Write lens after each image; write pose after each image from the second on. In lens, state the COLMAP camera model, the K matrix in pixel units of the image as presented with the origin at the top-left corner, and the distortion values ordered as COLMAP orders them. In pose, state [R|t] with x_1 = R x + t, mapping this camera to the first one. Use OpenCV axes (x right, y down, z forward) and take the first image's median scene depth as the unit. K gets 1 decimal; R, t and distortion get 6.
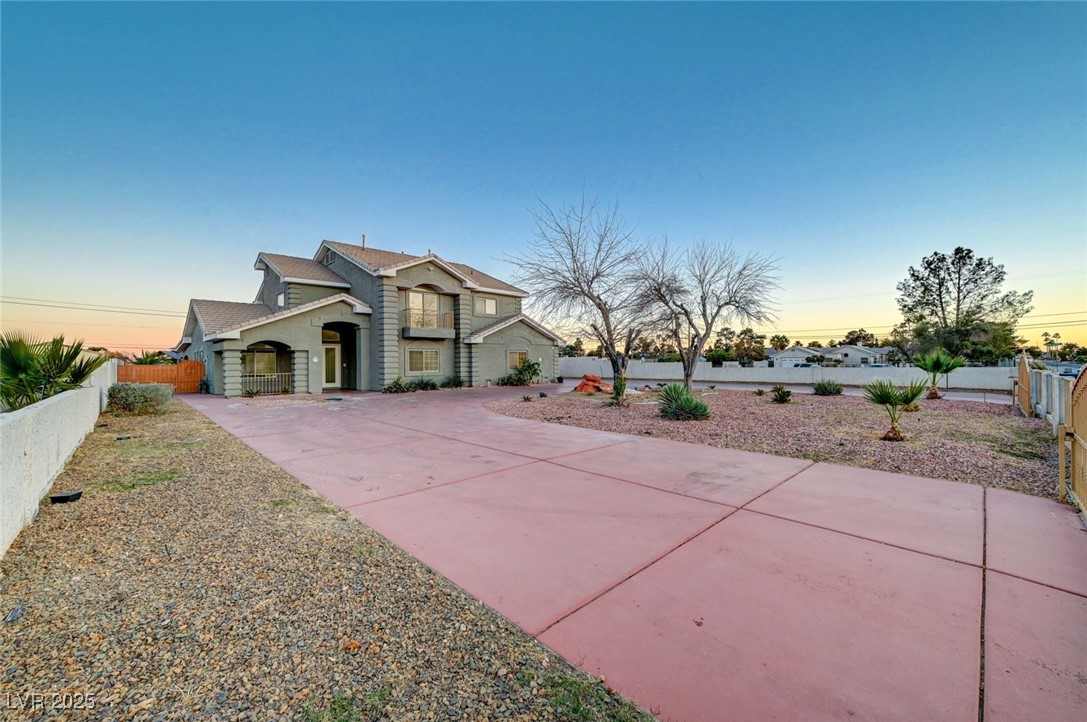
lens RADIAL K [[426.0, 0, 542.9], [0, 426.0, 362.5], [0, 0, 1]] dist [0.003117, 0.000225]
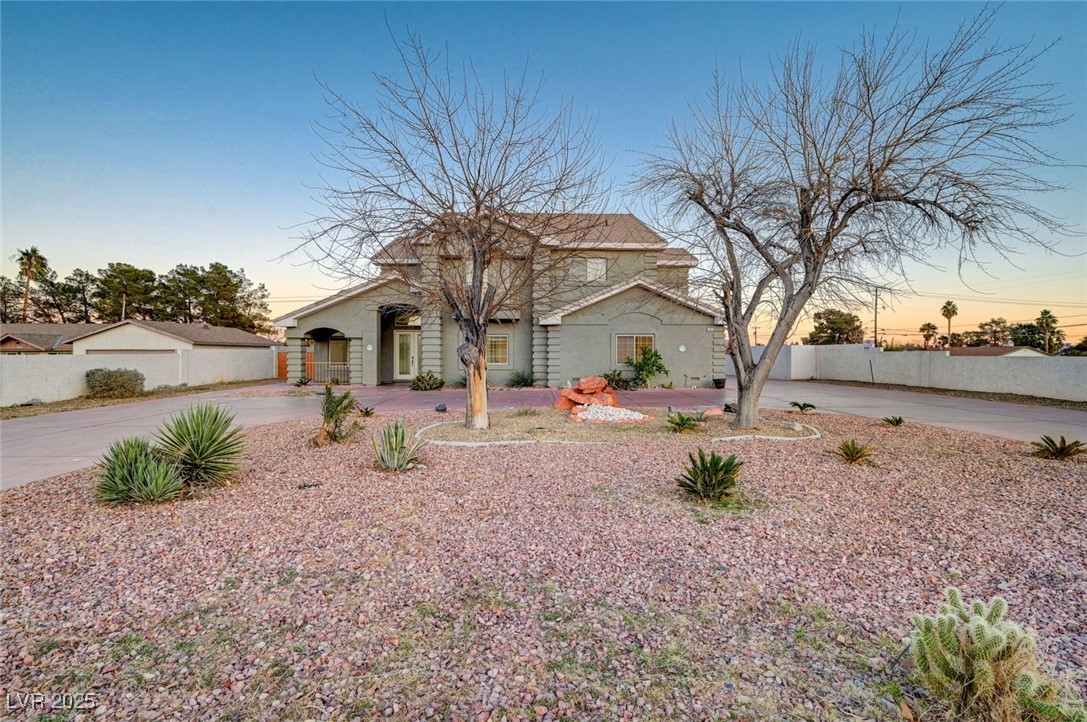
lens RADIAL K [[541.6, 0, 543.4], [0, 541.6, 355.3], [0, 0, 1]] dist [-0.000109, 0.000013]
pose [[0.729716, 0.010240, -0.683674, 0.433112], [-0.007860, 0.999947, 0.006588, -0.001305], [0.683705, 0.000567, 0.729758, 0.344799]]
